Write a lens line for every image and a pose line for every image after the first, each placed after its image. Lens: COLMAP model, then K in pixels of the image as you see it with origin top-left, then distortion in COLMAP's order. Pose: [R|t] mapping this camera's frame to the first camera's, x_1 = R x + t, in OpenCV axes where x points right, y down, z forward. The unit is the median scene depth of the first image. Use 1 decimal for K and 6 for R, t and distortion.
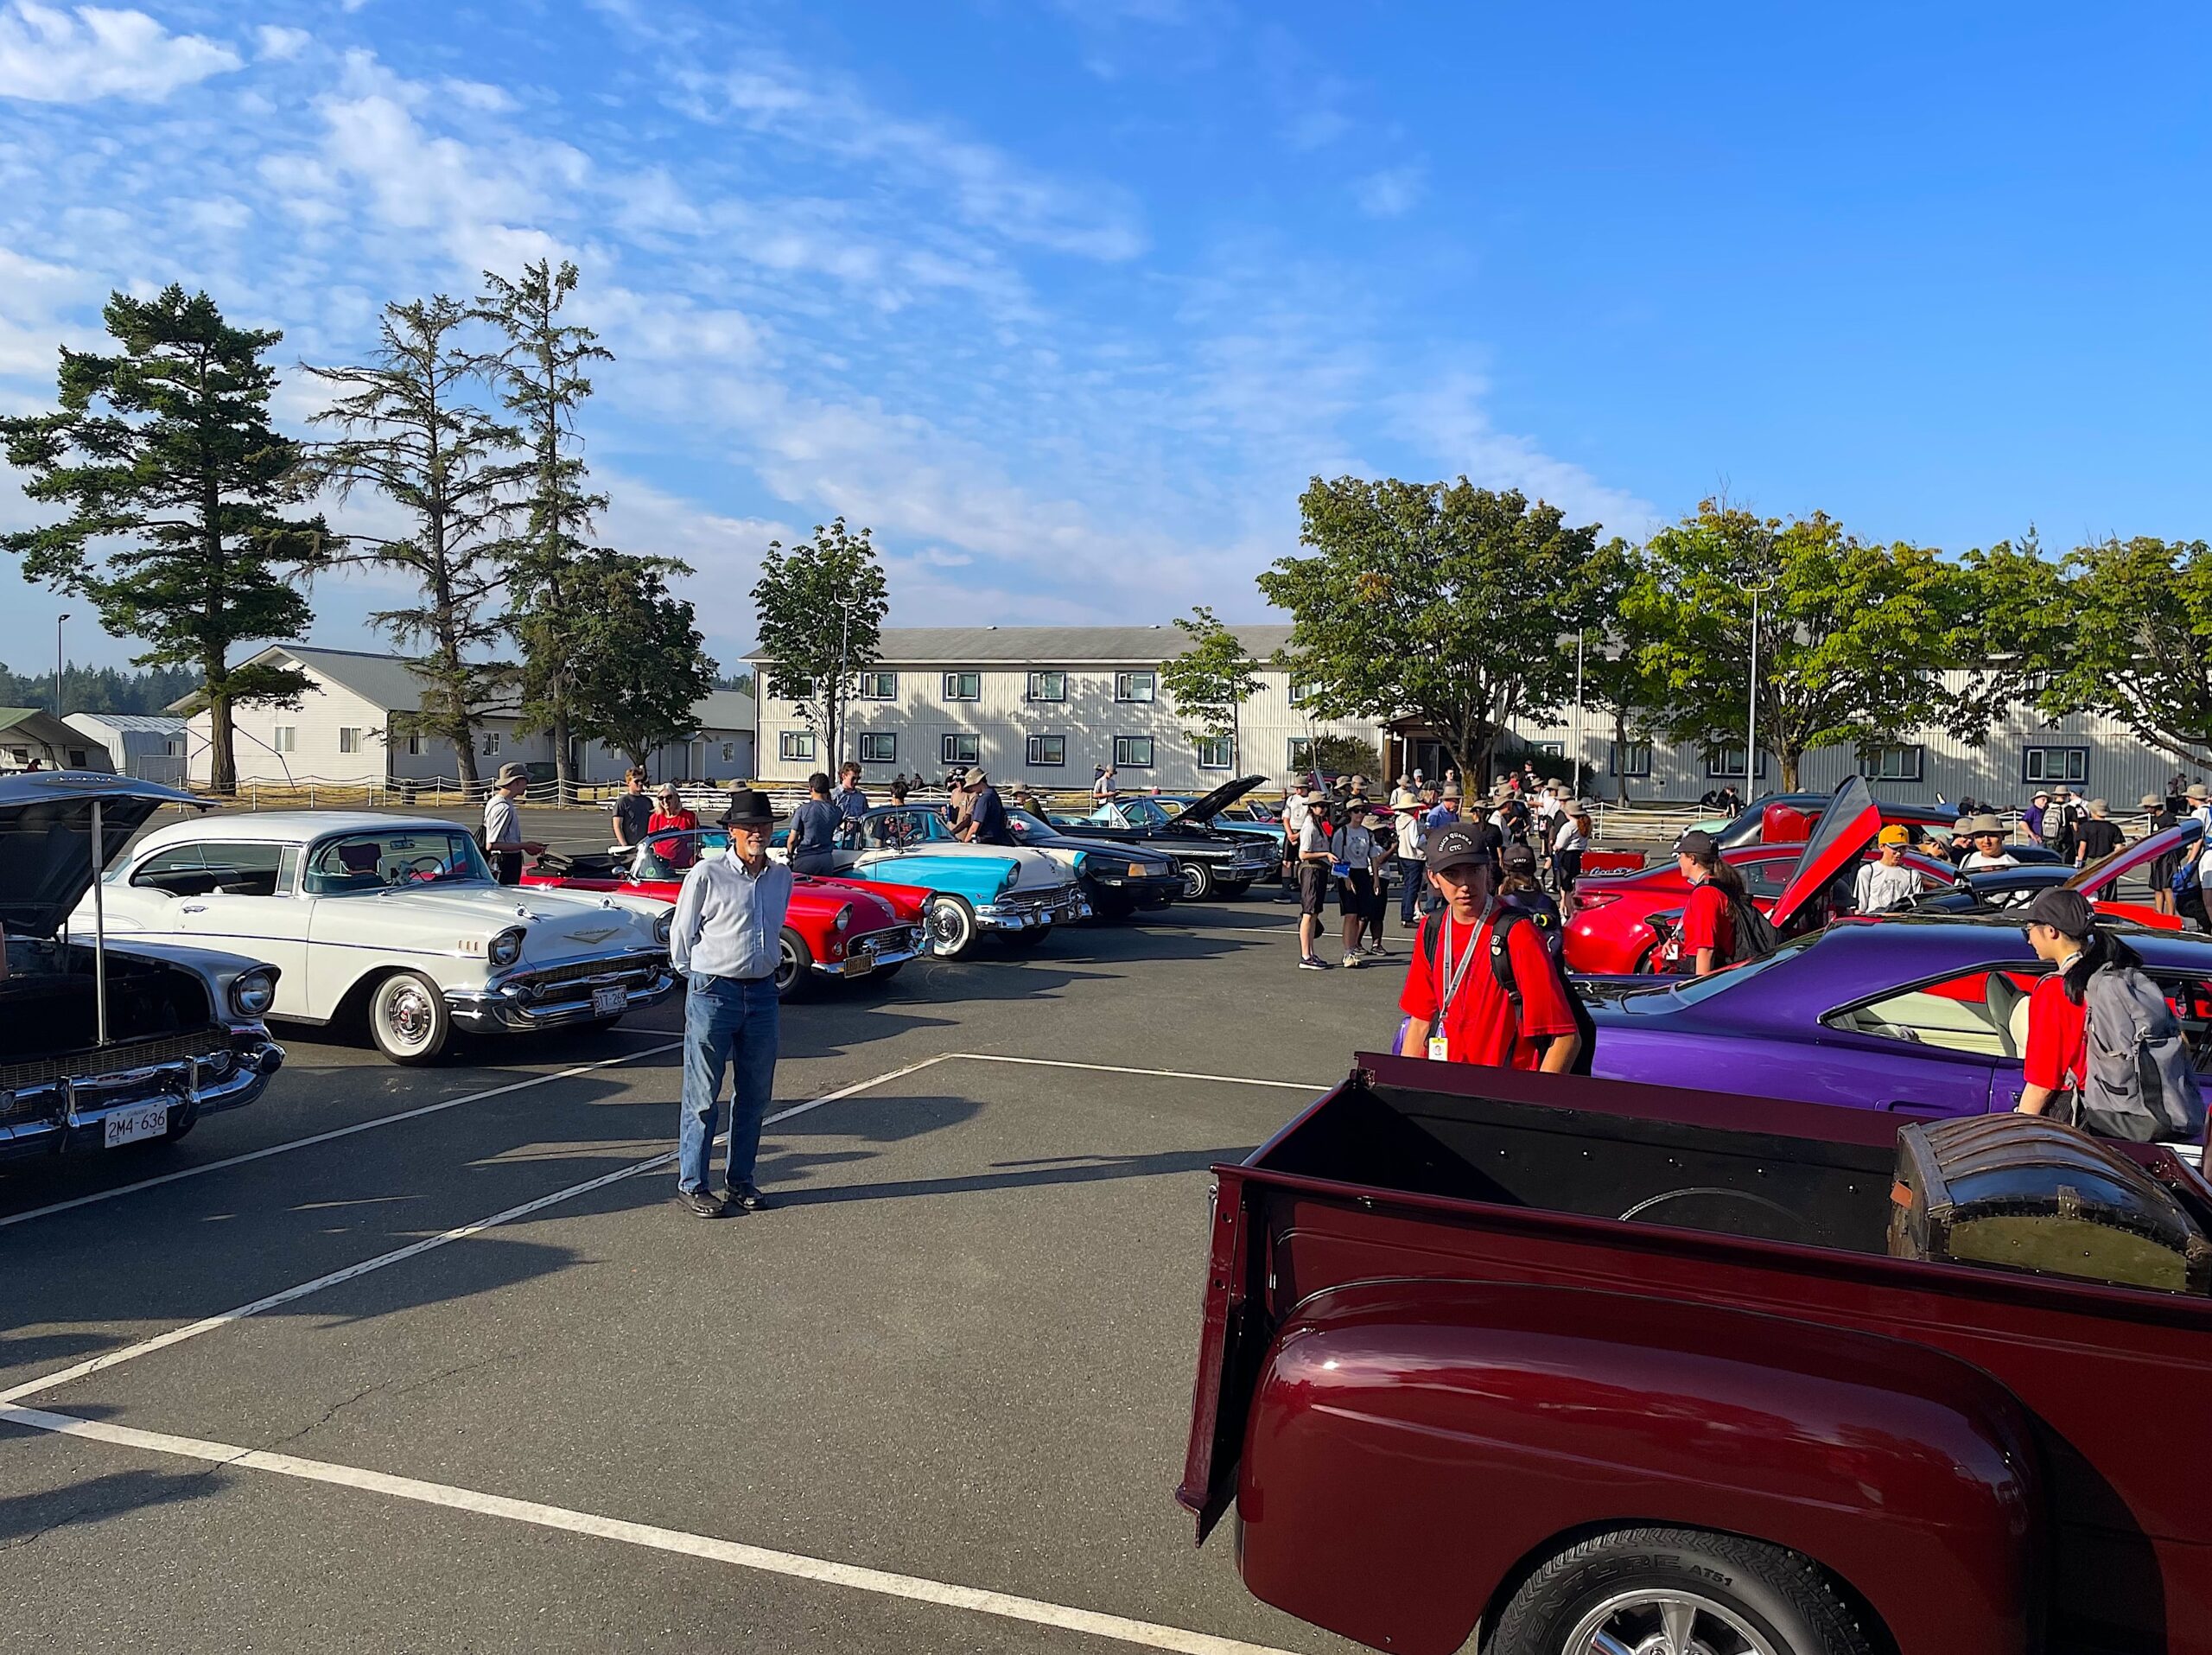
lens RADIAL K [[1718.9, 0, 1102.5], [0, 1718.9, 768.3], [0, 0, 1]] dist [0.073150, -0.086026]
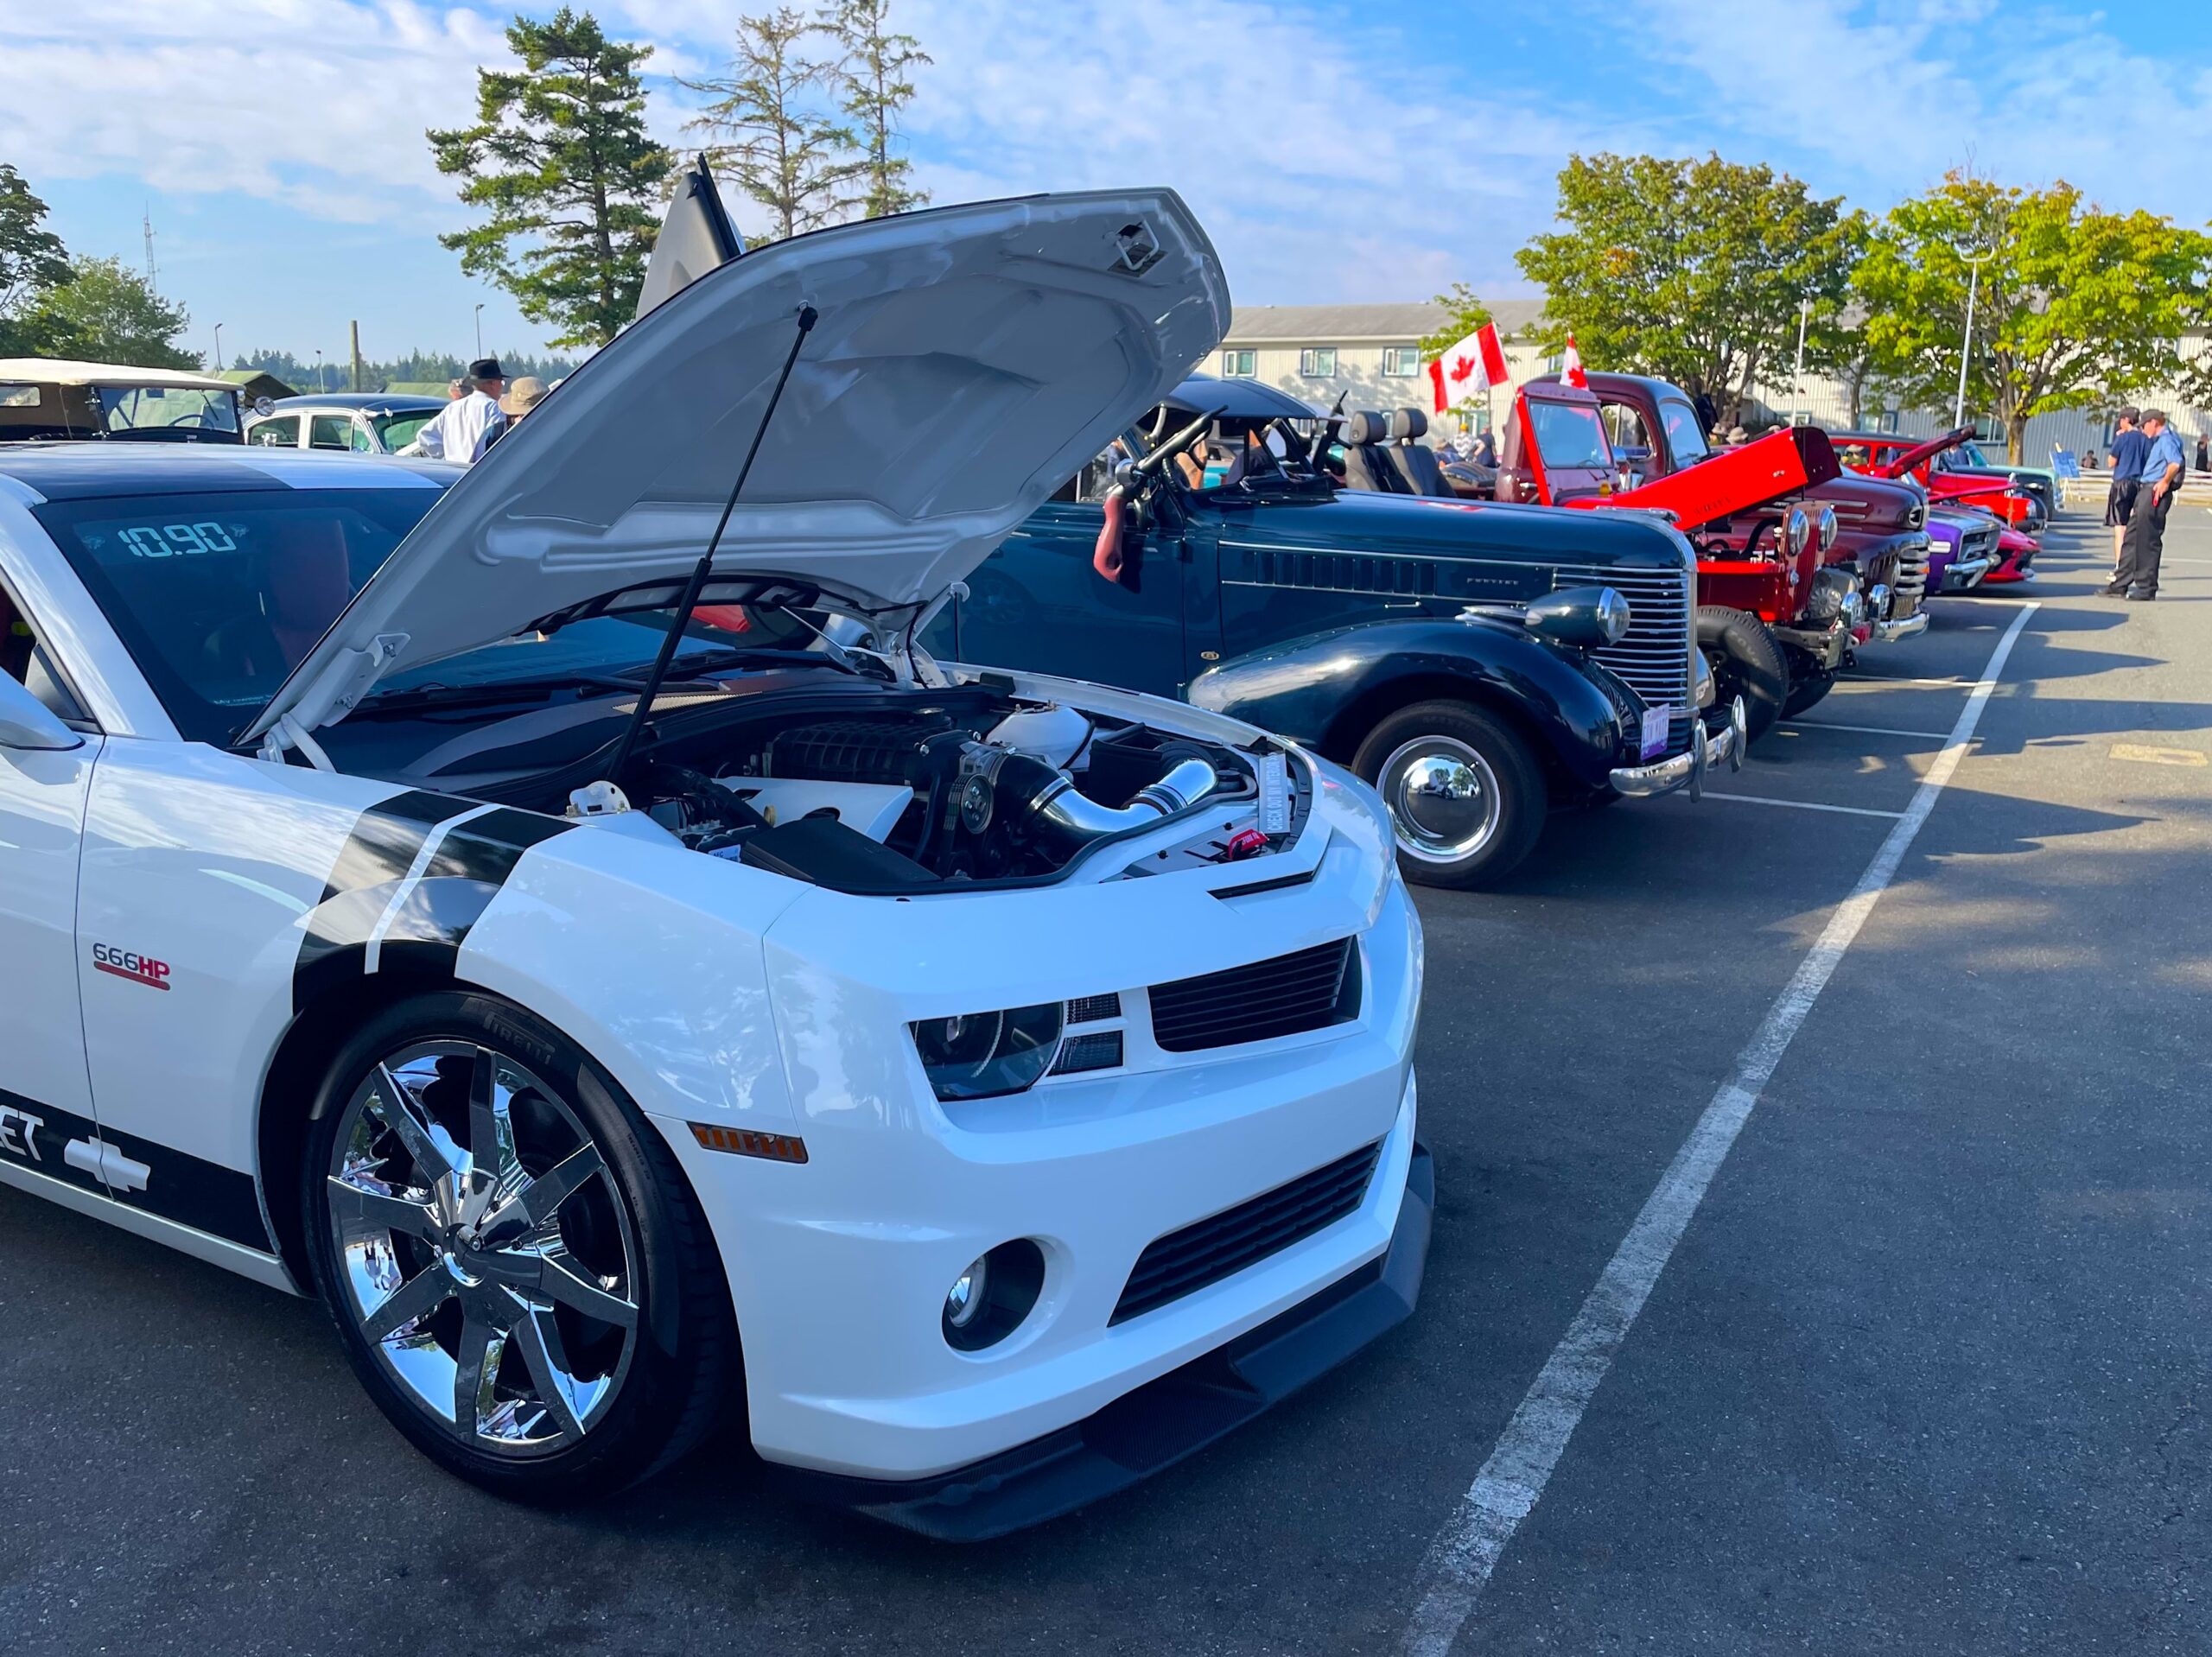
lens RADIAL K [[1718.6, 0, 1114.4], [0, 1718.6, 805.1], [0, 0, 1]] dist [0.073150, -0.086026]
pose [[0.987492, 0.032175, -0.154351, 0.023165], [-0.001014, 0.980233, 0.197846, 0.012845], [0.157666, -0.195215, 0.968004, -0.163611]]
